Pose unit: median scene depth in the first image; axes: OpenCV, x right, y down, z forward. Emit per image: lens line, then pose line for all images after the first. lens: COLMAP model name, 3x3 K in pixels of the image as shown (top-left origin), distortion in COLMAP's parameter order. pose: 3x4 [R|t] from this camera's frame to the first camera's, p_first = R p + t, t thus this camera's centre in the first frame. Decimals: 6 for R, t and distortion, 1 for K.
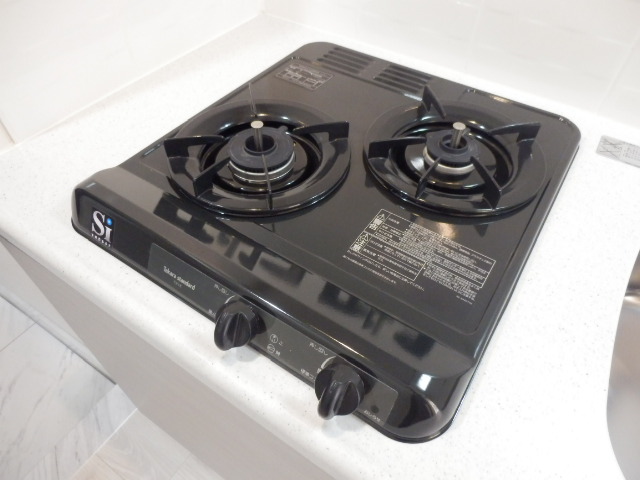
lens RADIAL K [[445.5, 0, 320.0], [0, 445.5, 240.0], [0, 0, 1]] dist [-0.000965, -0.001203]
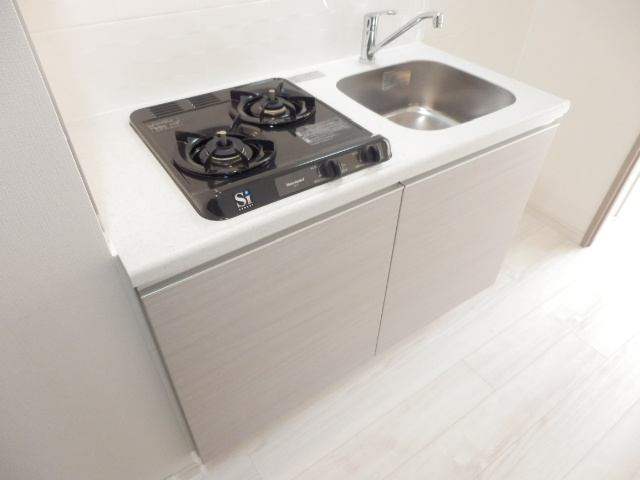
lens RADIAL K [[445.5, 0, 320.0], [0, 445.5, 240.0], [0, 0, 1]] dist [-0.000965, -0.001203]
pose [[0.377583, -0.616536, 0.690880, -1.727889], [0.691040, 0.684250, 0.232949, -0.123828], [-0.616356, 0.389468, 0.684412, -0.354965]]
